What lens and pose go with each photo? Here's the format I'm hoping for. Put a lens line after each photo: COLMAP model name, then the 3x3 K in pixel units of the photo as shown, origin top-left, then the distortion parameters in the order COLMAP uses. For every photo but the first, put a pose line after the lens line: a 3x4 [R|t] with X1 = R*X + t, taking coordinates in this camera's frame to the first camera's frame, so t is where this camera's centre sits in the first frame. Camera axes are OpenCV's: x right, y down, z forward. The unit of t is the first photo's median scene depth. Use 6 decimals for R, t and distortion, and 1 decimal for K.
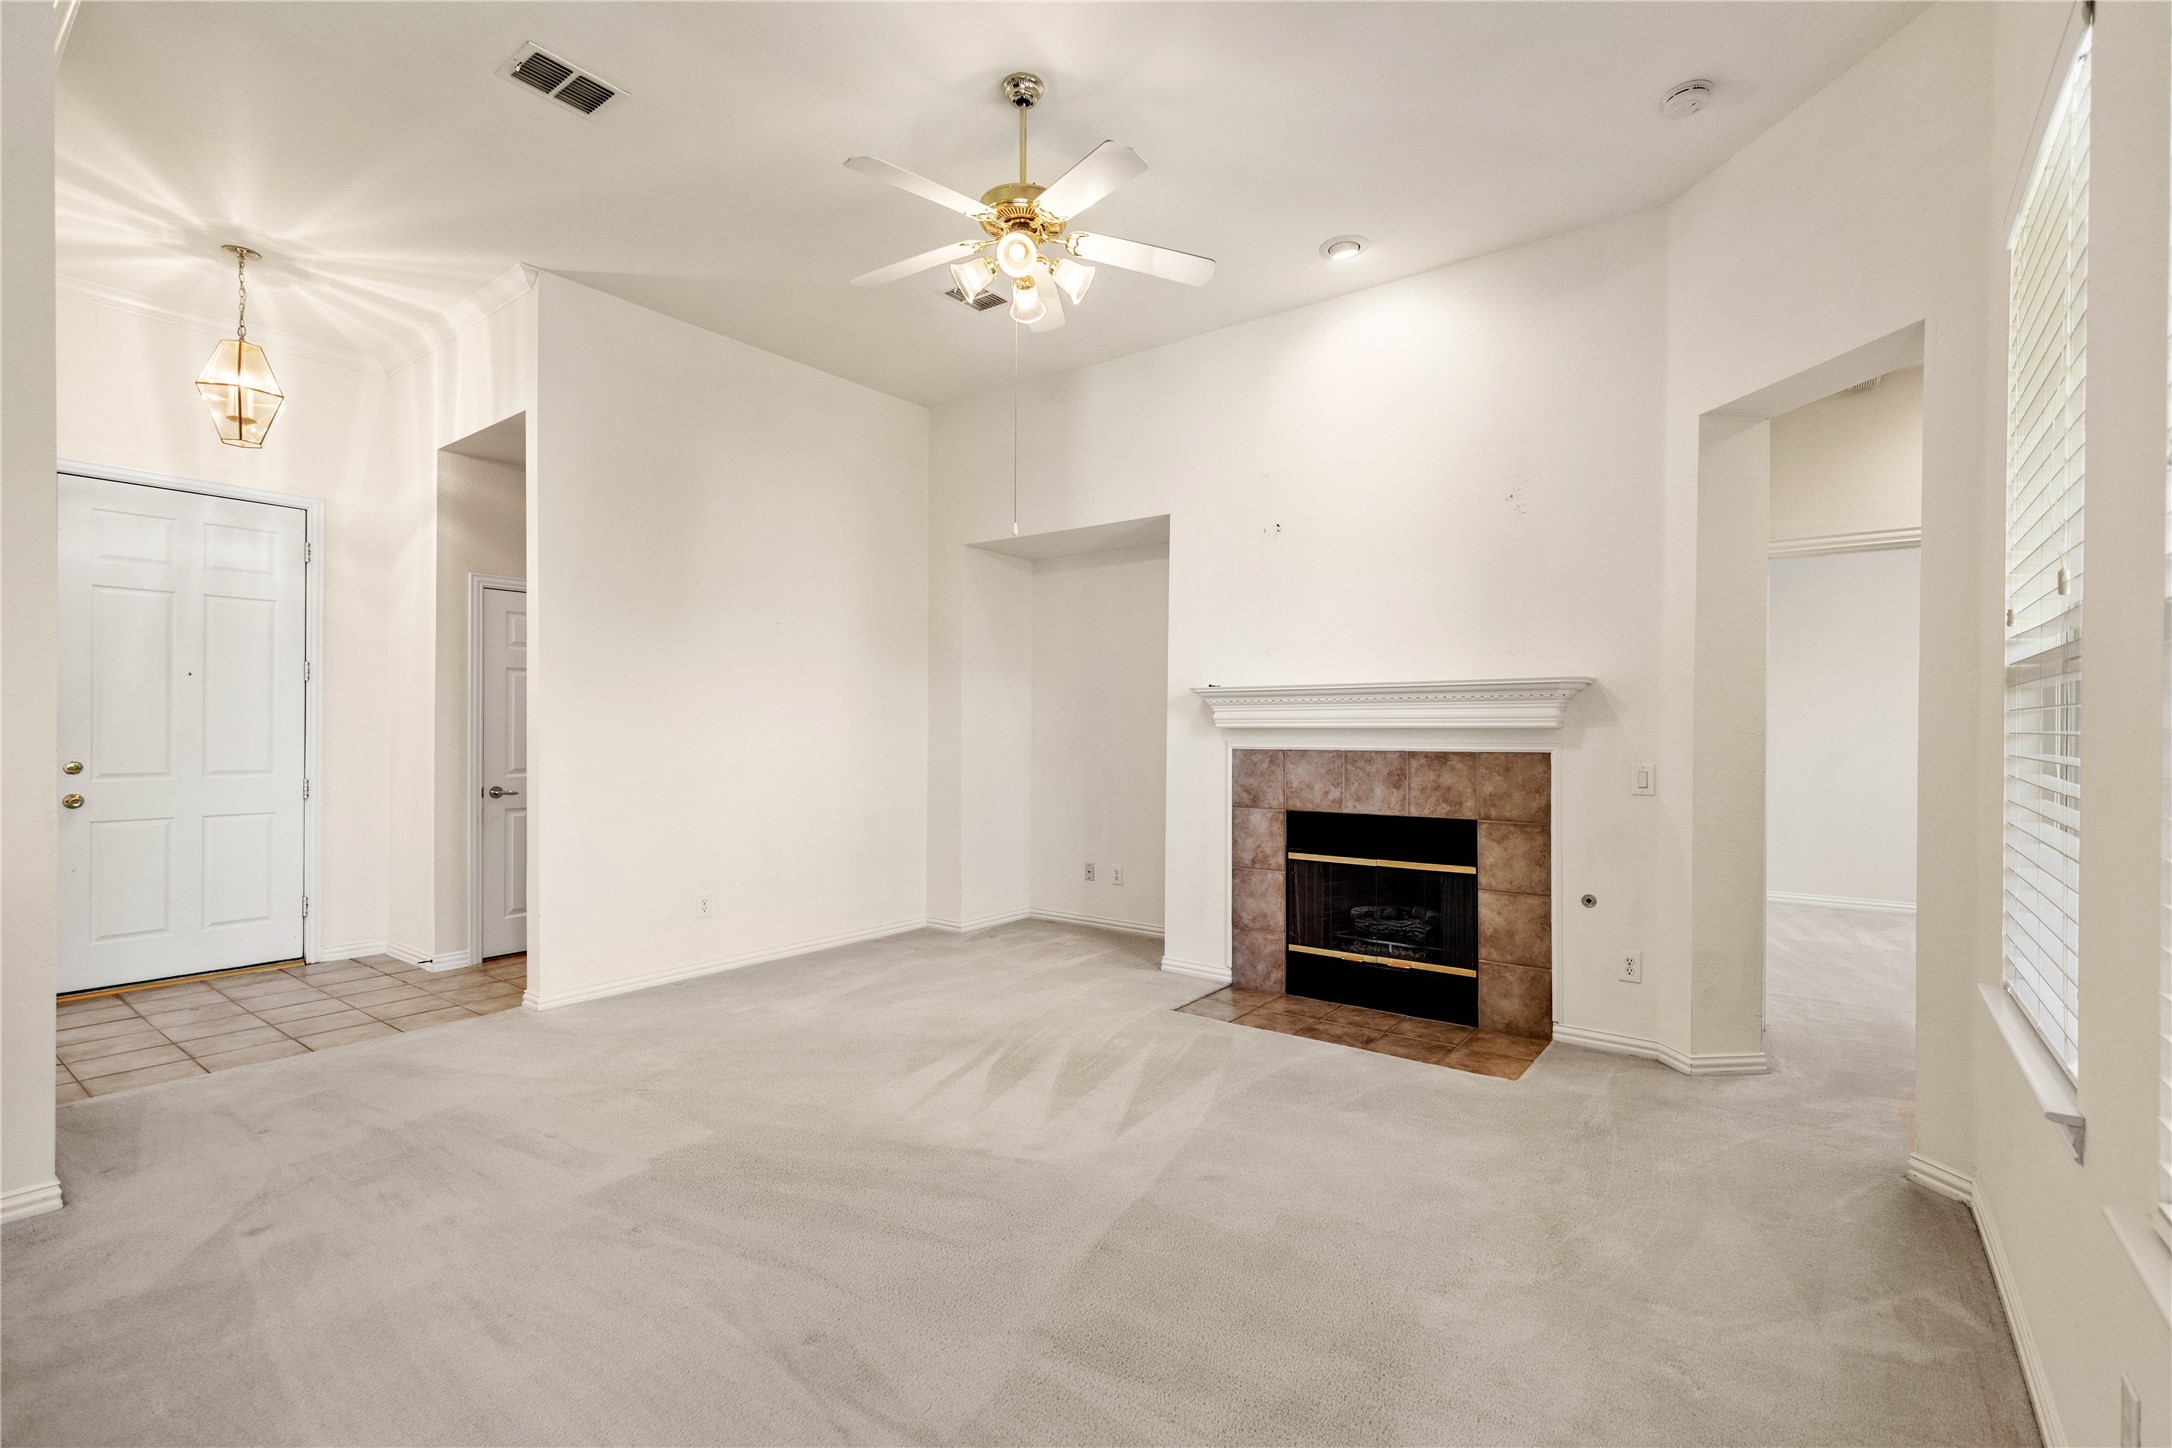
lens RADIAL K [[964.7, 0, 1100.6], [0, 964.7, 727.6], [0, 0, 1]] dist [0.001695, -0.000755]
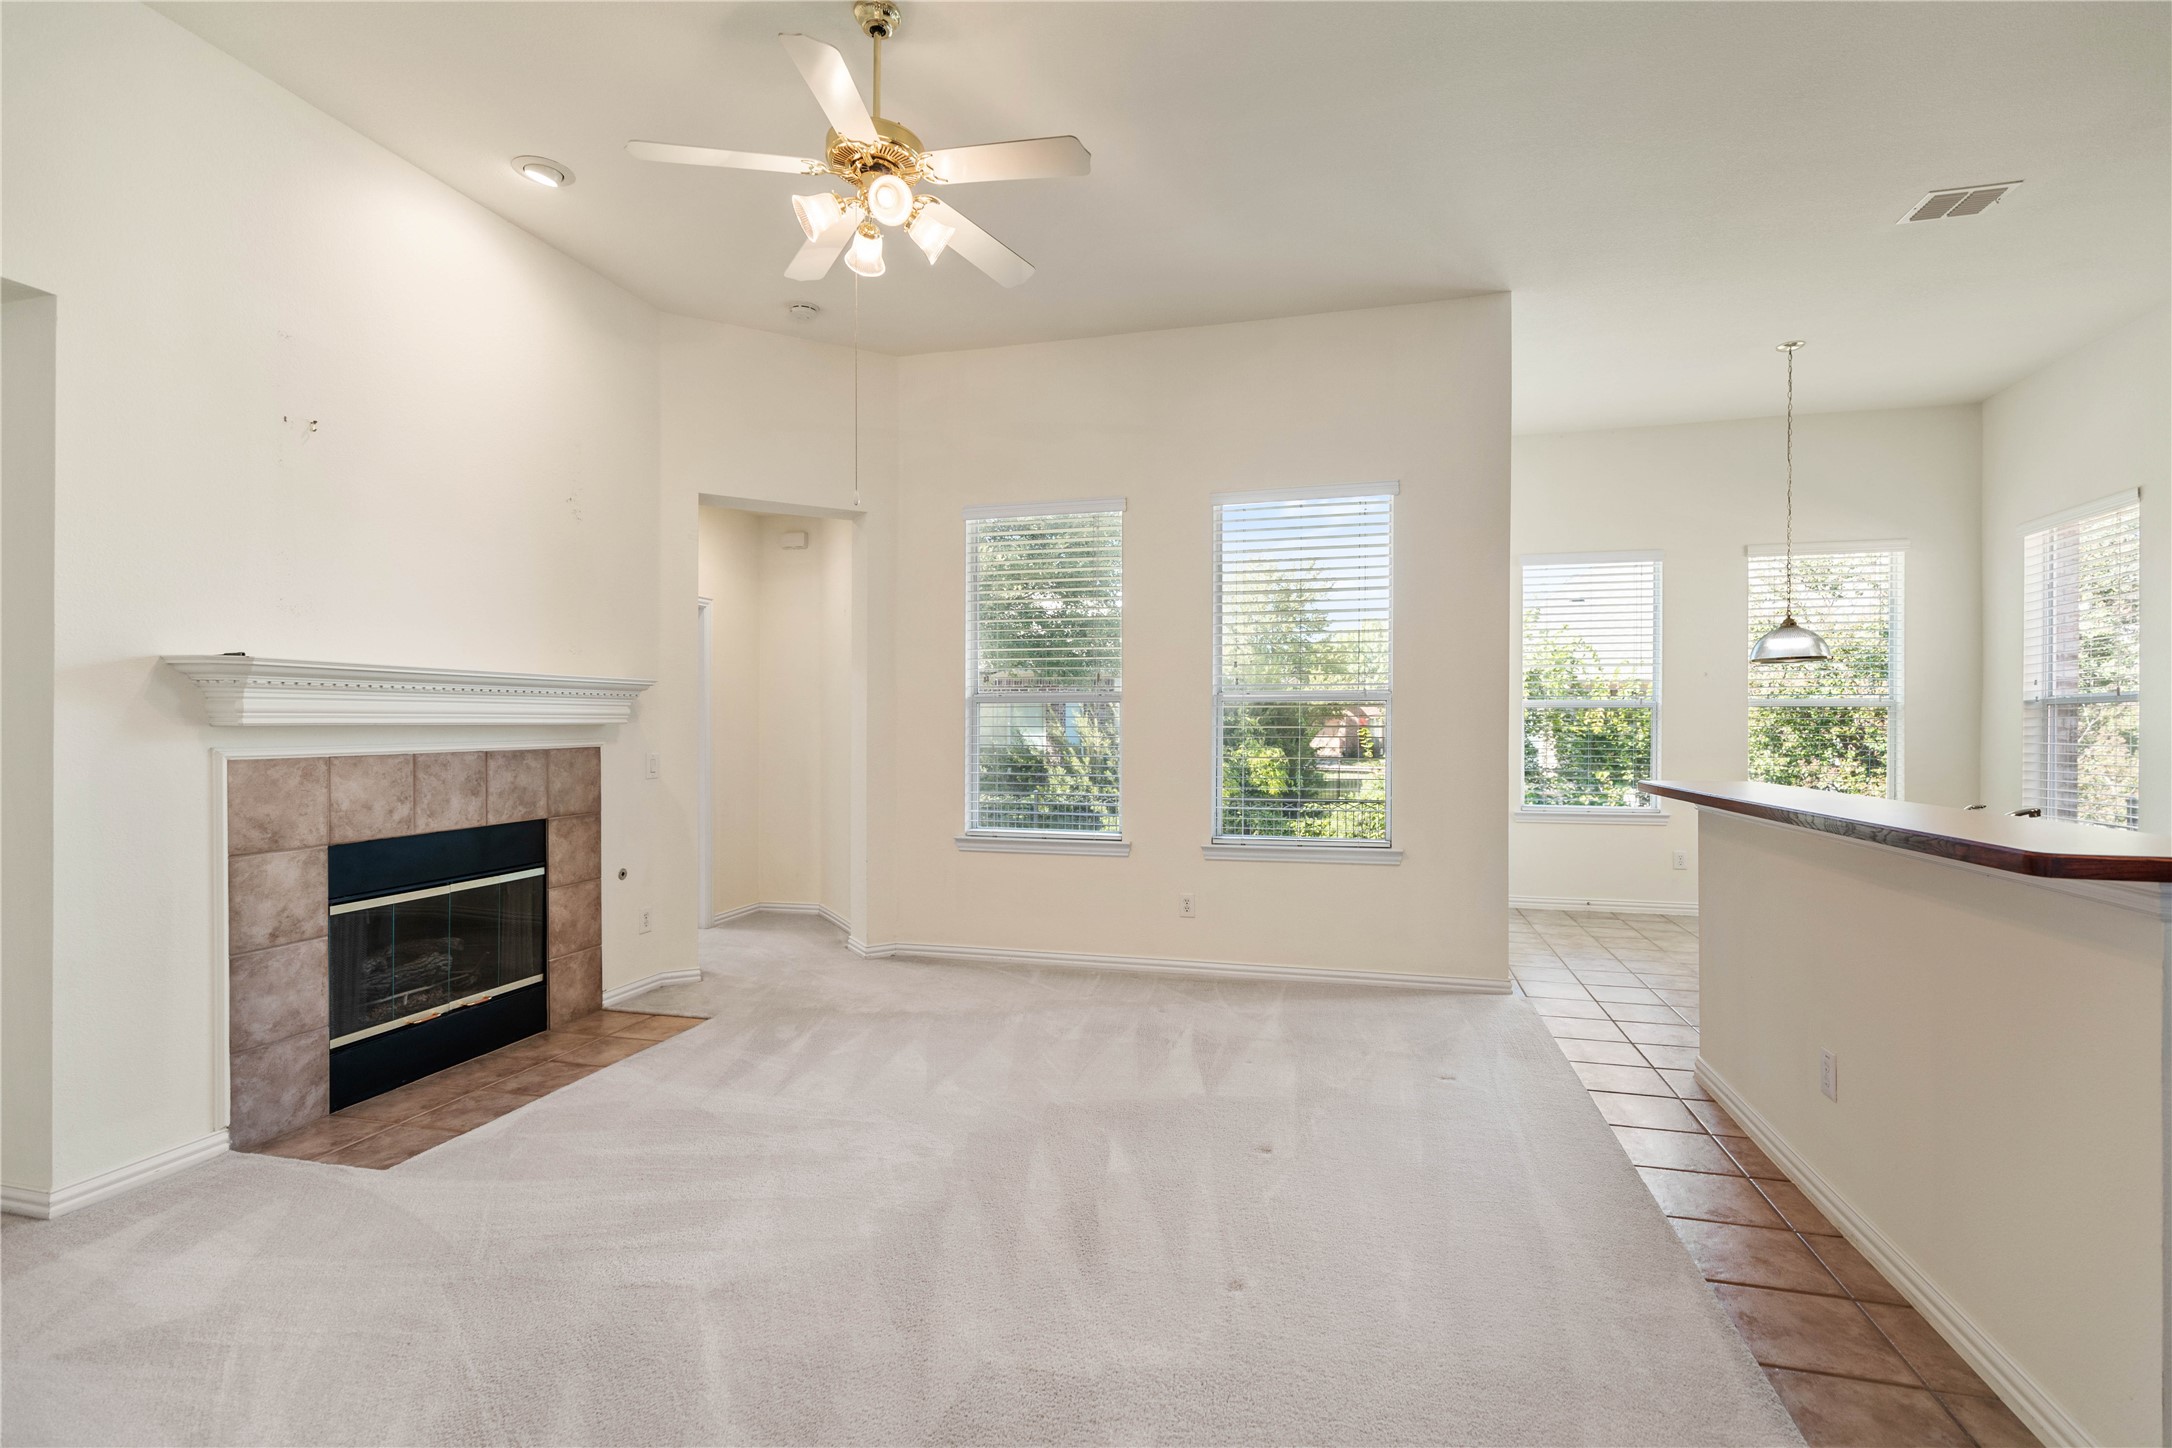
lens RADIAL K [[964.7, 0, 1100.6], [0, 964.7, 727.6], [0, 0, 1]] dist [0.001695, -0.000755]
pose [[-0.369383, -0.006388, 0.929255, -0.704230], [-0.000908, 0.999978, 0.006513, -0.003148], [-0.929277, 0.001562, -0.369381, 0.813582]]
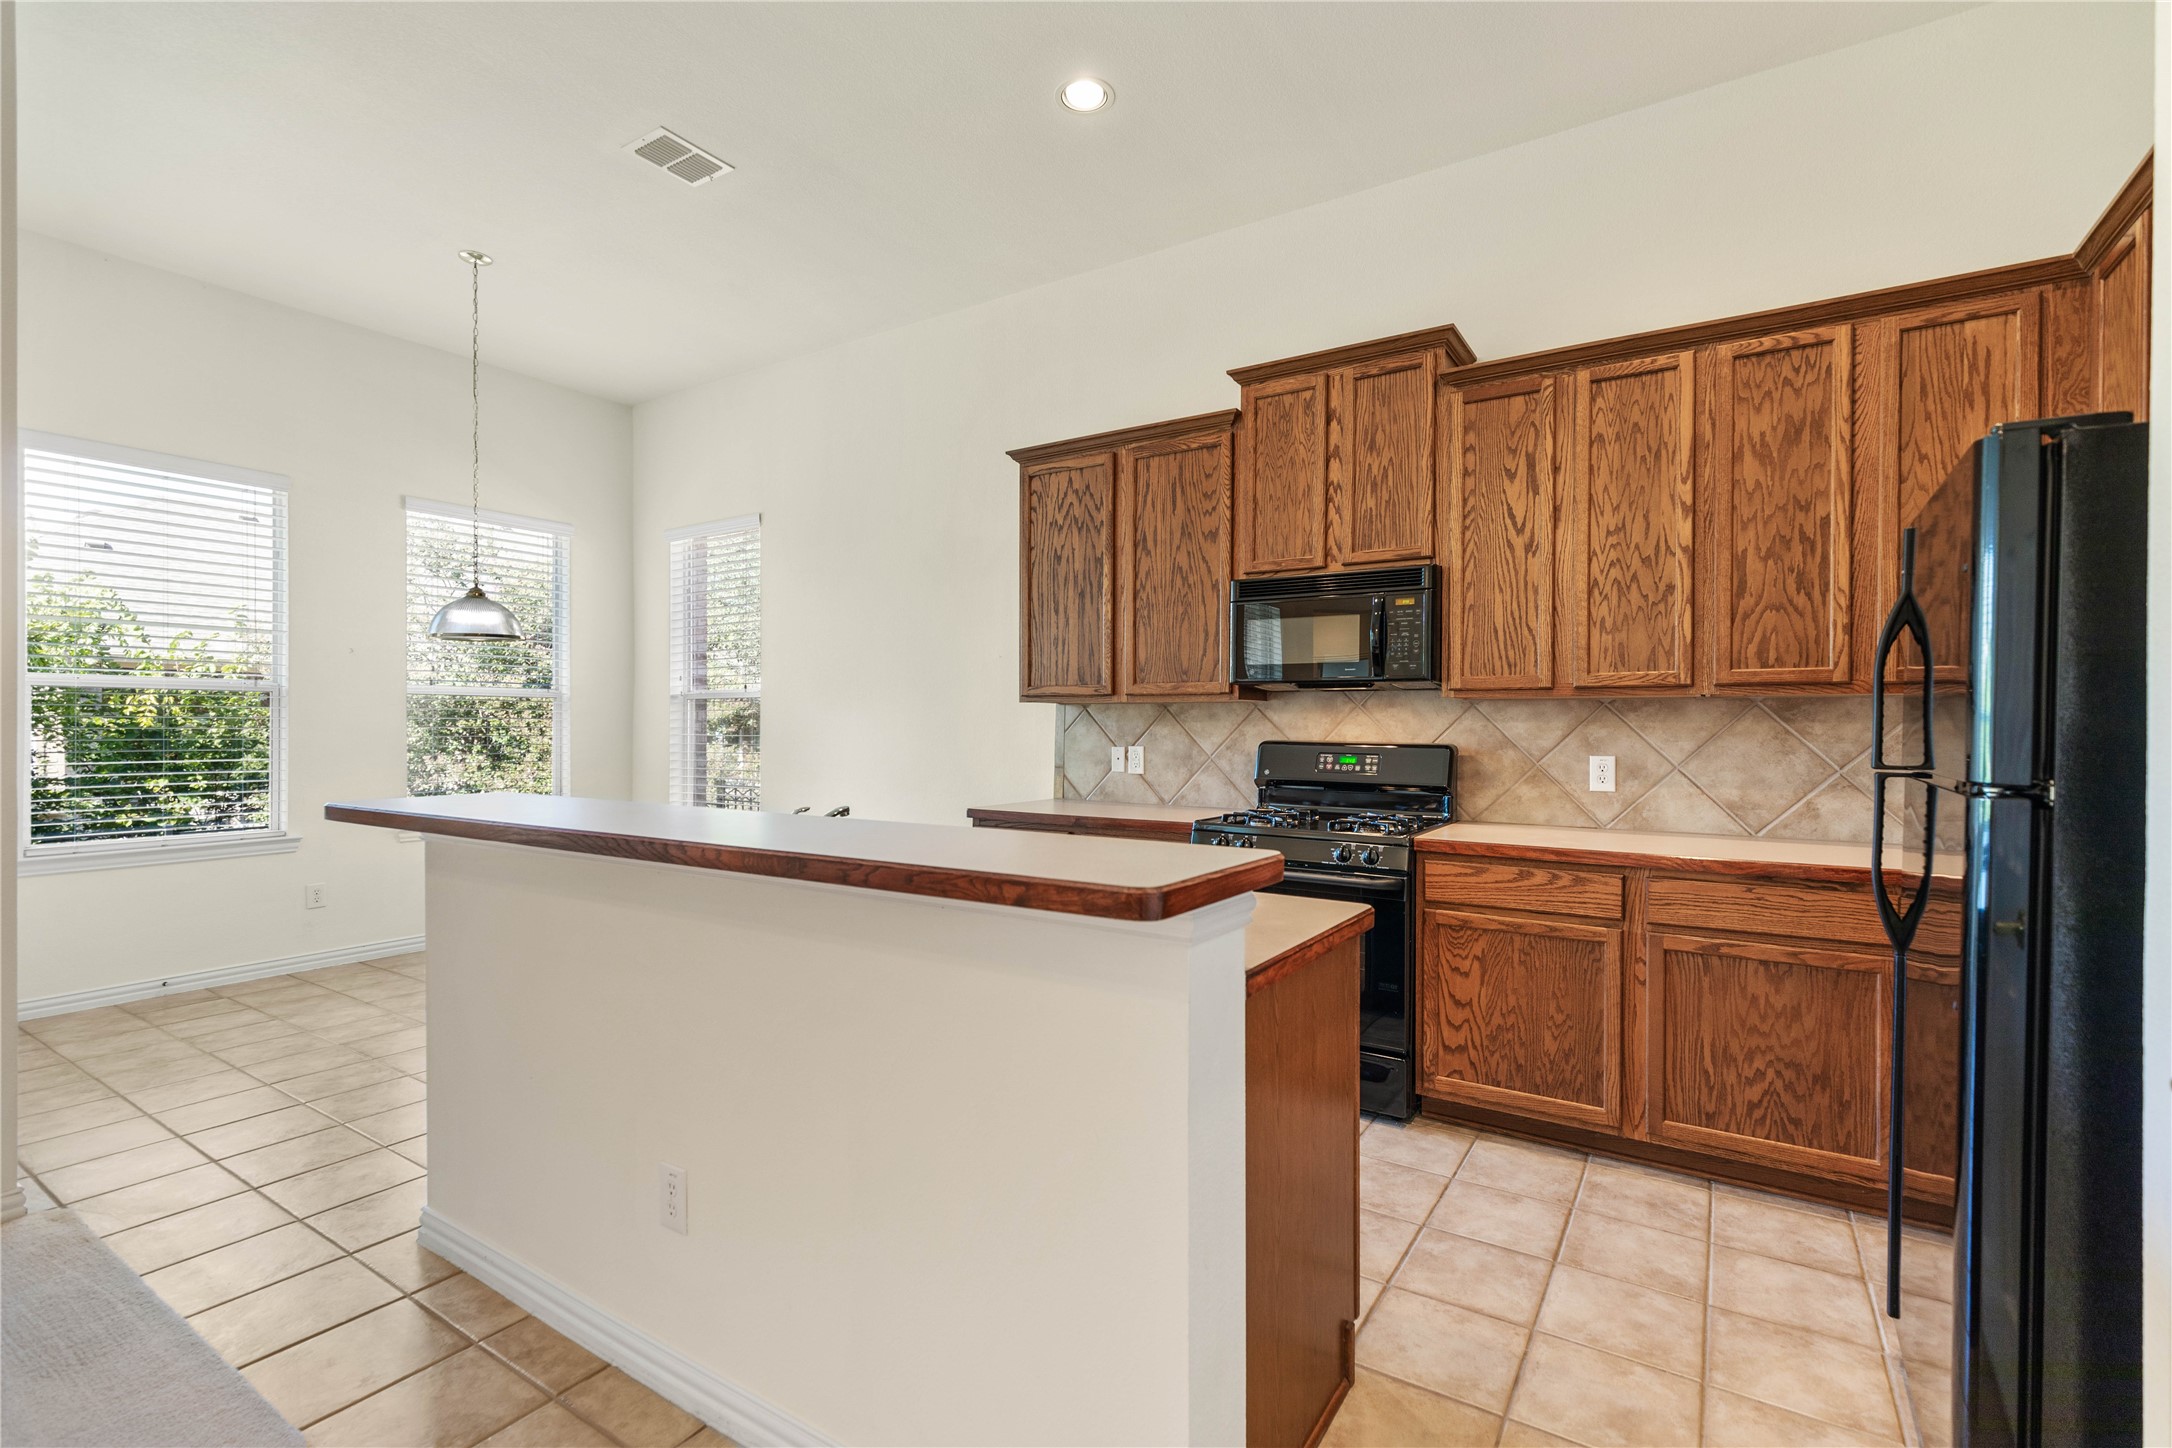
lens RADIAL K [[964.7, 0, 1100.6], [0, 964.7, 727.6], [0, 0, 1]] dist [0.001695, -0.000755]
pose [[-0.997070, -0.007032, -0.076169, -0.476879], [-0.007585, 0.999947, 0.006969, 0.000906], [0.076116, 0.007526, -0.997071, 0.619412]]
